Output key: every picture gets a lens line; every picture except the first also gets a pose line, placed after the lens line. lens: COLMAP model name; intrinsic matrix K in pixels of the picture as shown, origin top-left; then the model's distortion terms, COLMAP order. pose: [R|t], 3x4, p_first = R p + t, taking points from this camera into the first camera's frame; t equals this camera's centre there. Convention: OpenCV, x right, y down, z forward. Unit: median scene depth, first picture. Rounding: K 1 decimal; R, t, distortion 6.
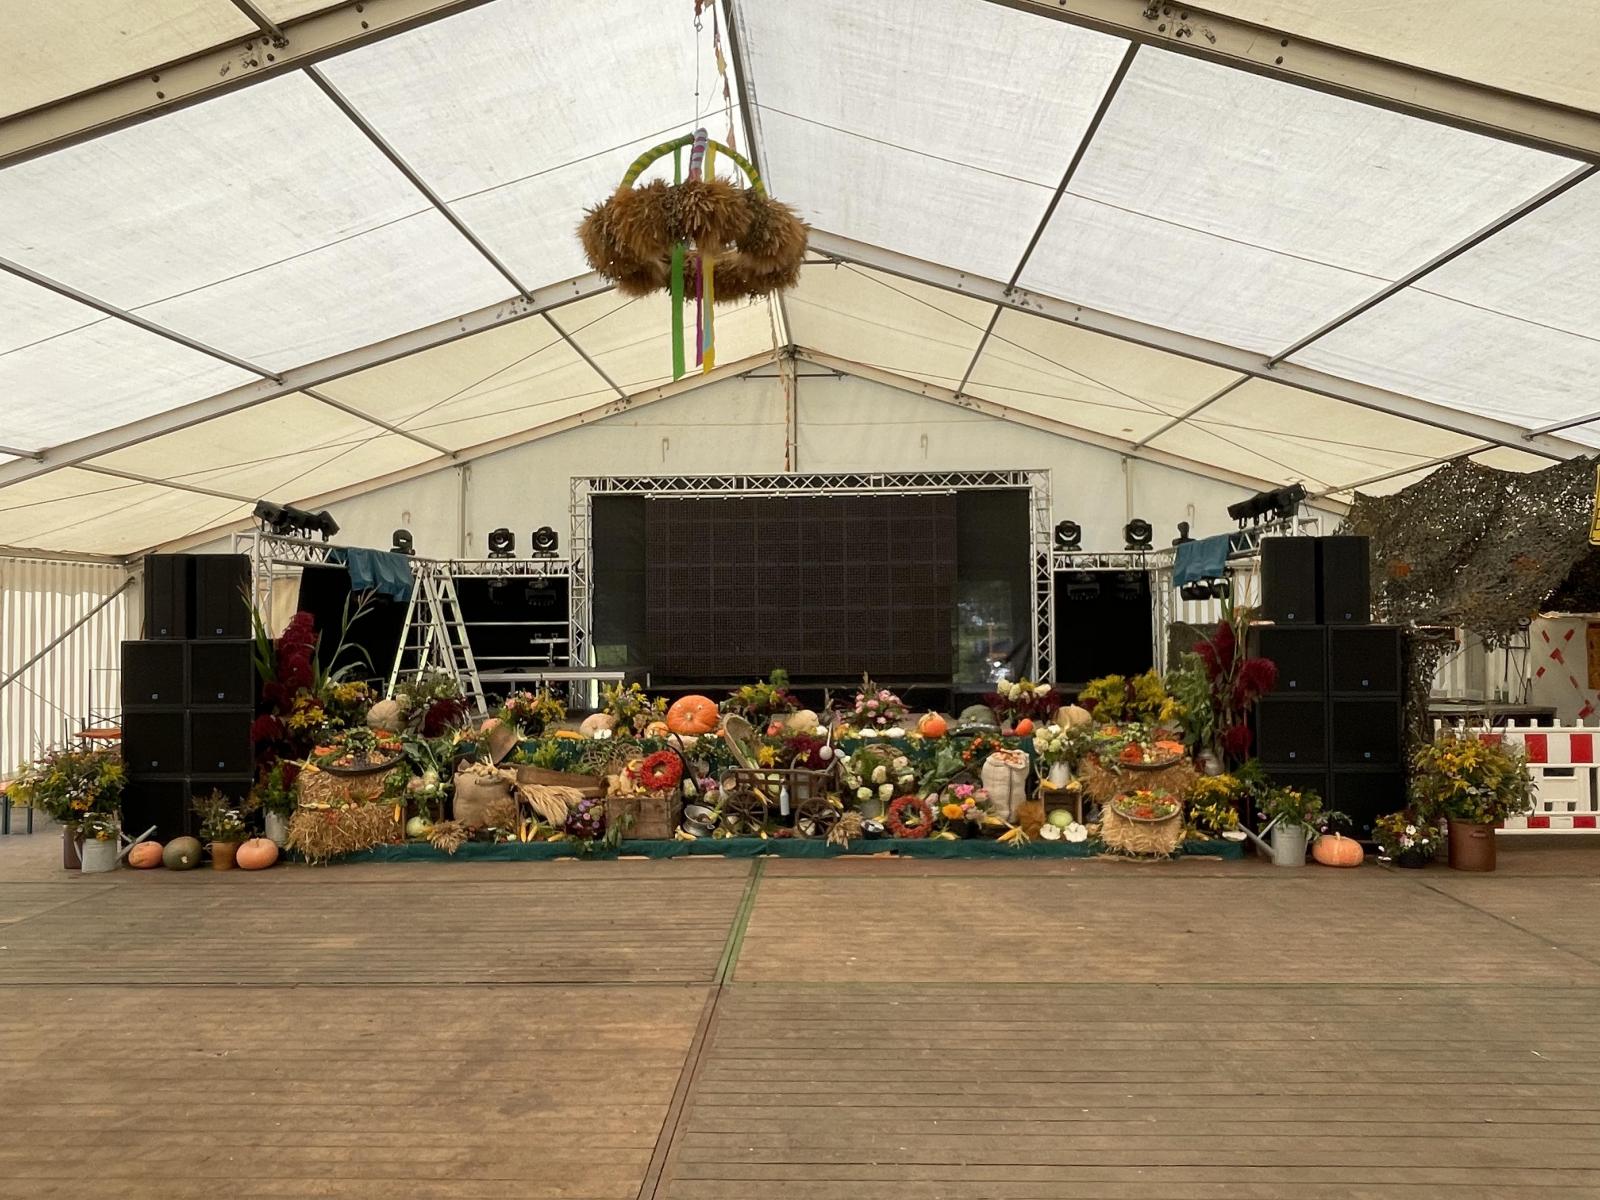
lens RADIAL K [[1071.9, 0, 806.5], [0, 1071.9, 594.7], [0, 0, 1]] dist [0.034034, -0.079330]
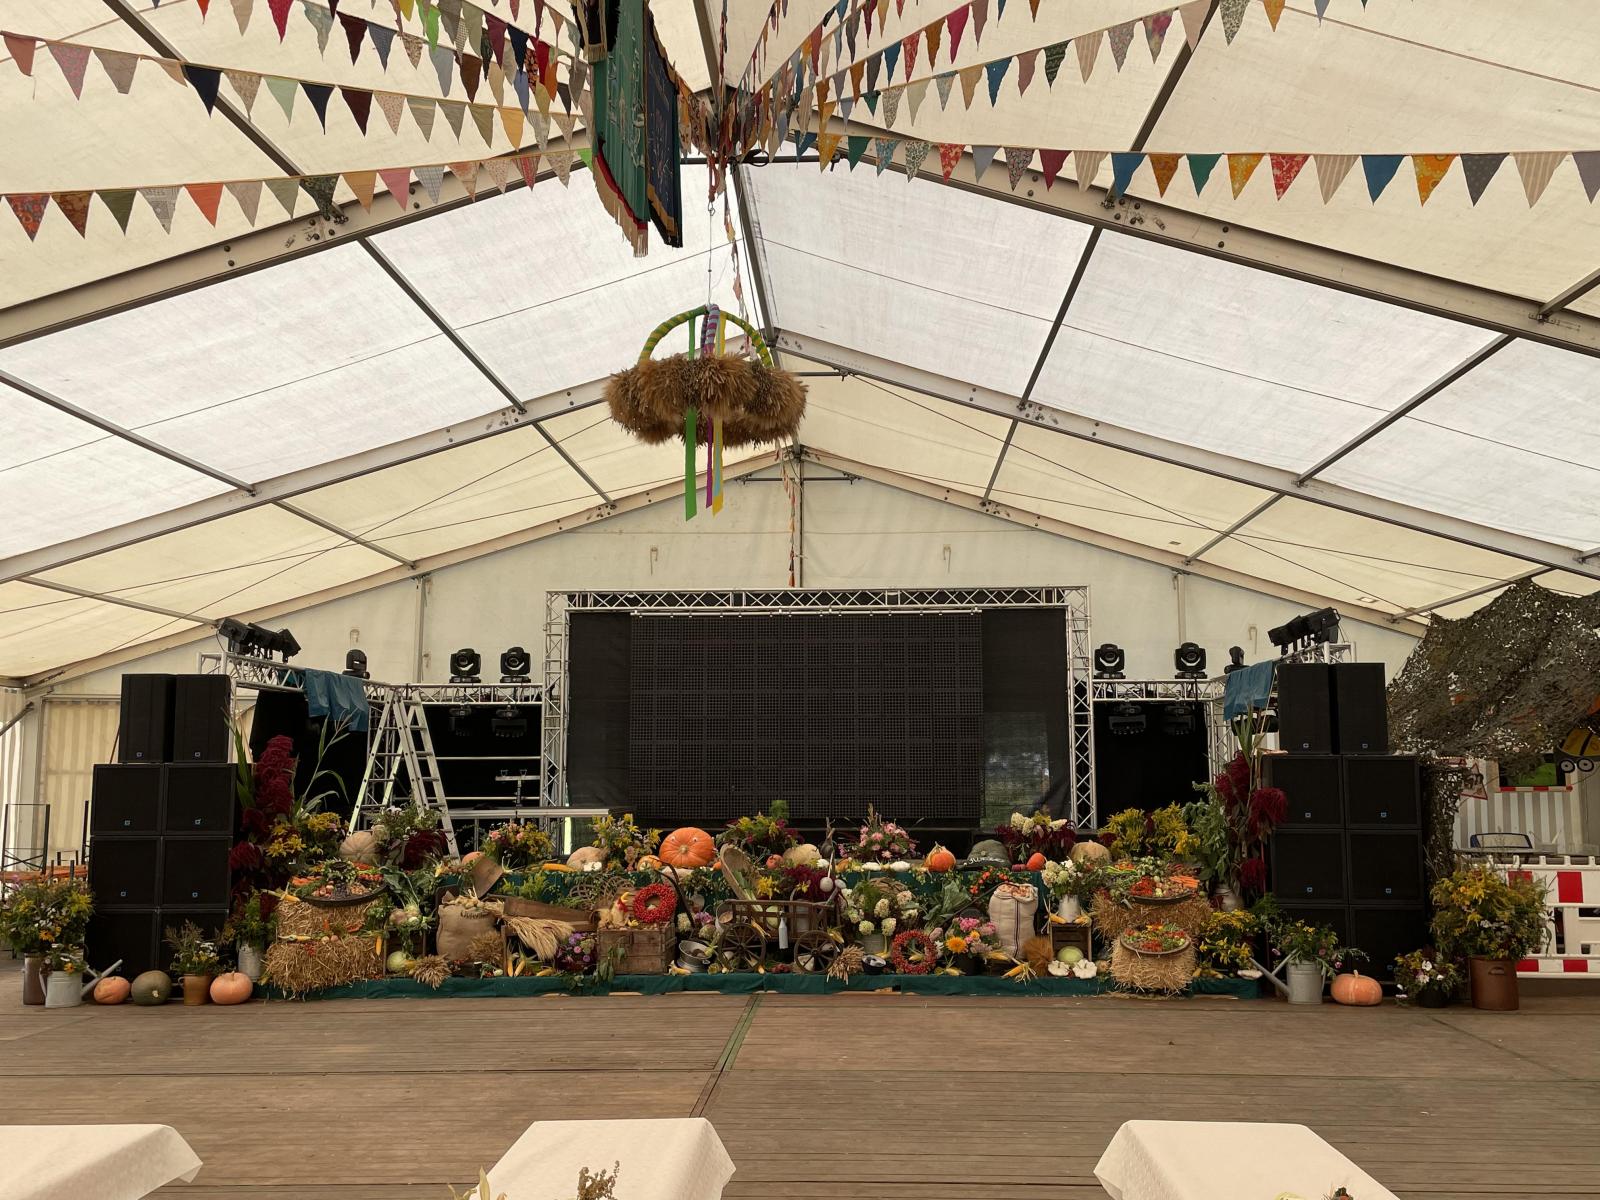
lens RADIAL K [[1476.9, 0, 810.5], [0, 1476.9, 601.7], [0, 0, 1]] dist [0.124972, -0.218865]
pose [[0.999946, 0.006156, -0.008371, 0.012974], [-0.006918, 0.995528, -0.094215, 0.020000], [0.007754, 0.094268, 0.995517, -0.343566]]
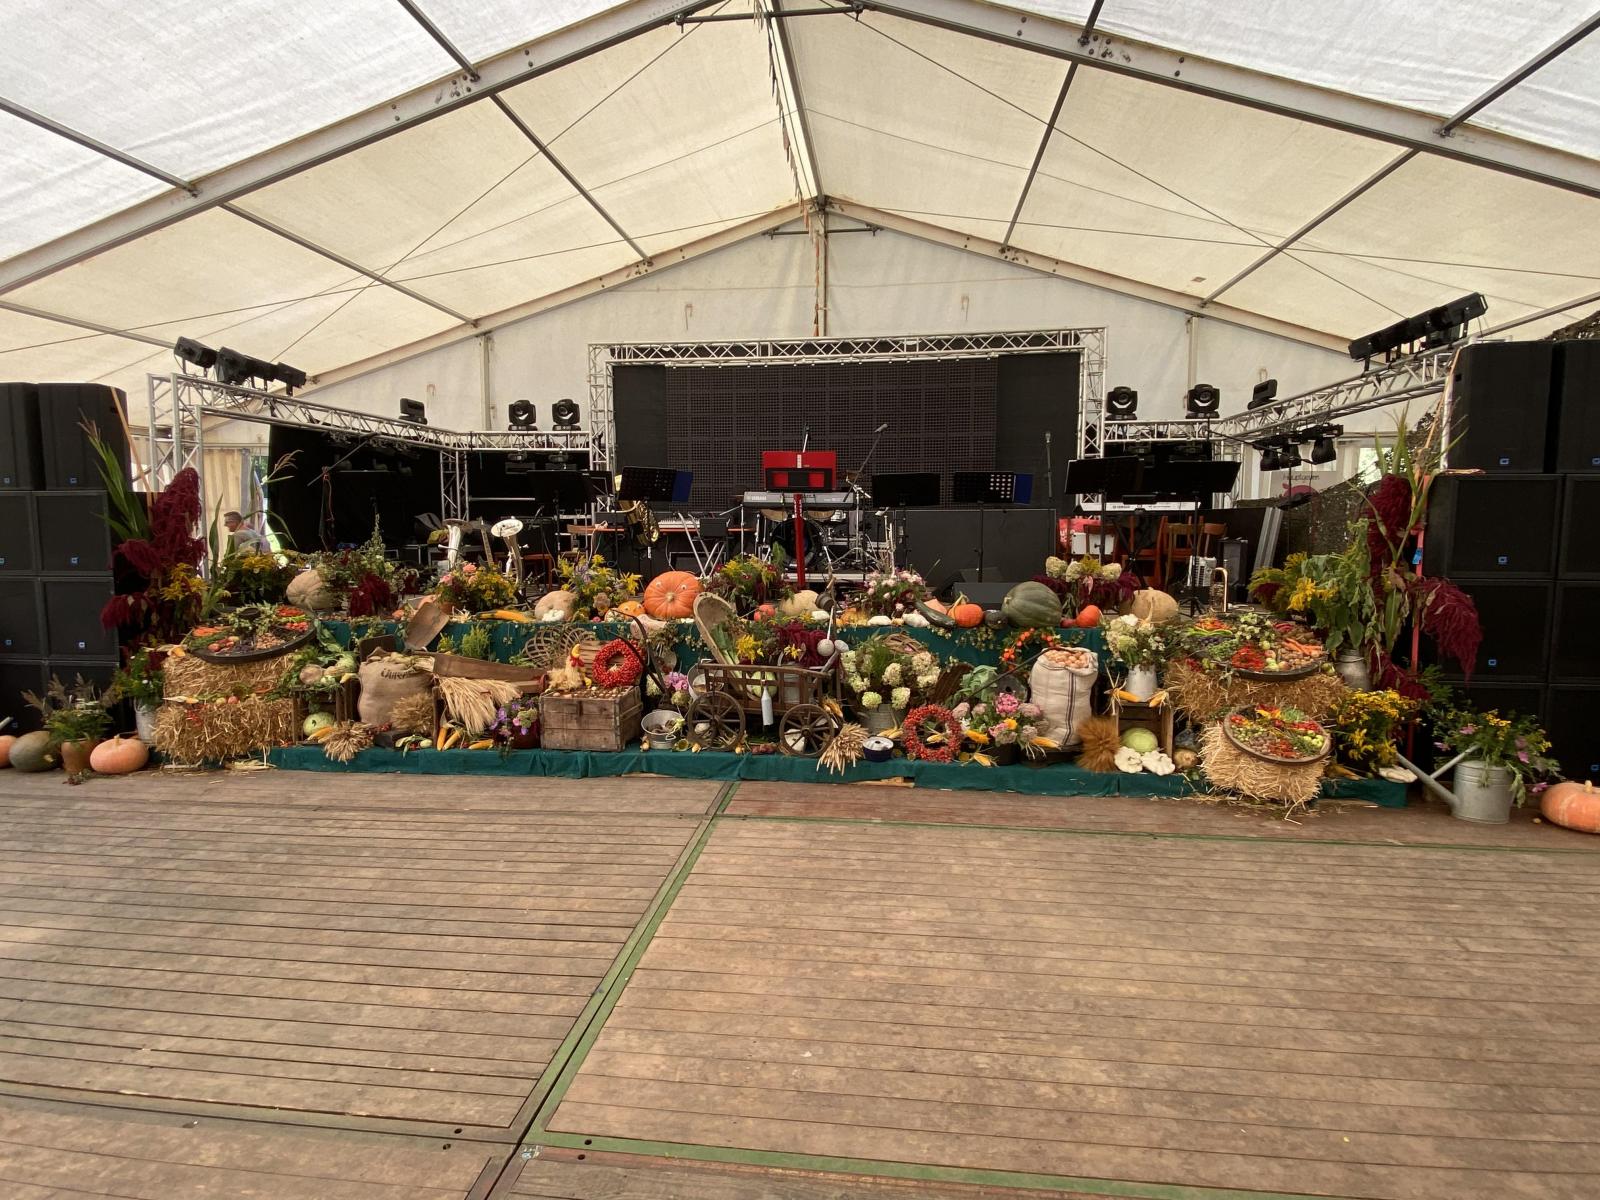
lens RADIAL K [[820.7, 0, 800.0], [0, 820.7, 600.0], [0, 0, 1]] dist [0.058604, -0.056176]
pose [[0.996790, 0.015206, -0.078604, 0.046652], [-0.005824, 0.992968, 0.118236, 0.045309], [0.079850, -0.117399, 0.989869, 0.415997]]
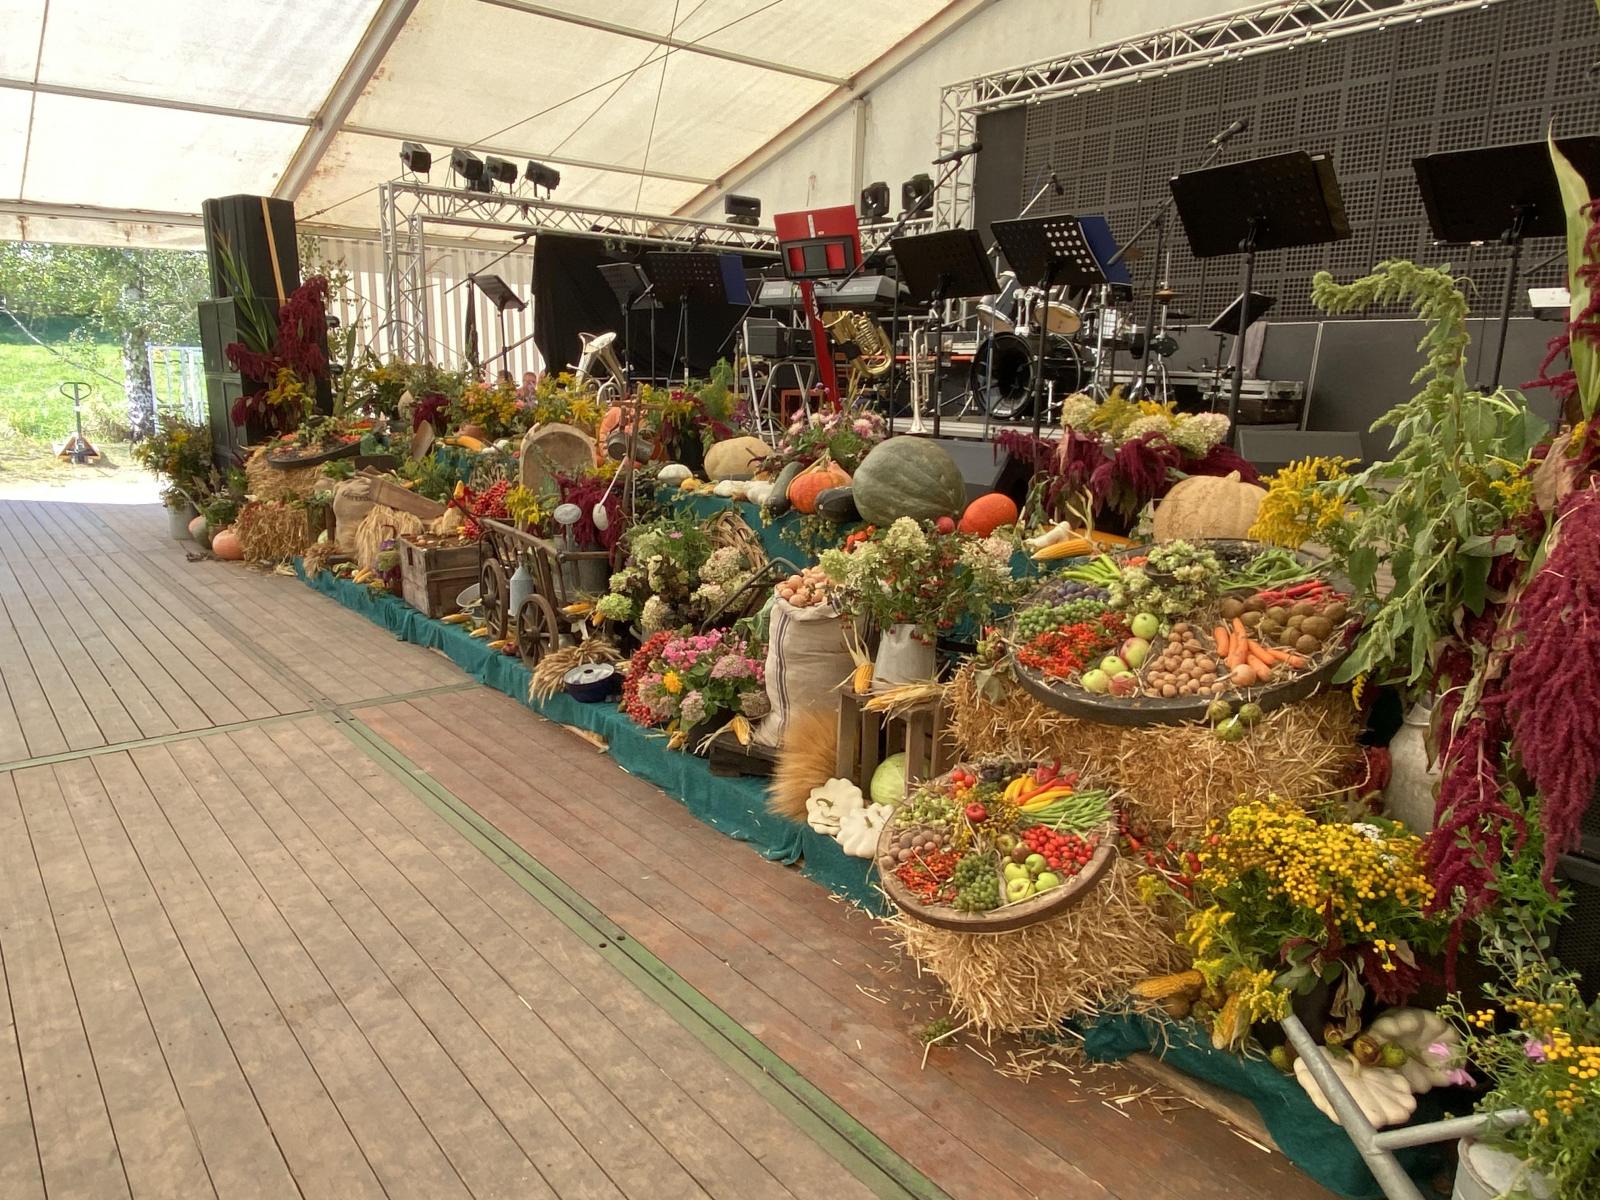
lens RADIAL K [[1083.1, 0, 800.0], [0, 1083.1, 600.0], [0, 0, 1]] dist [0.007807, 0.001651]
pose [[0.653824, 0.179440, -0.735062, 0.436974], [-0.007326, 0.972928, 0.230991, 0.070801], [0.756611, -0.145643, 0.637438, 0.736503]]
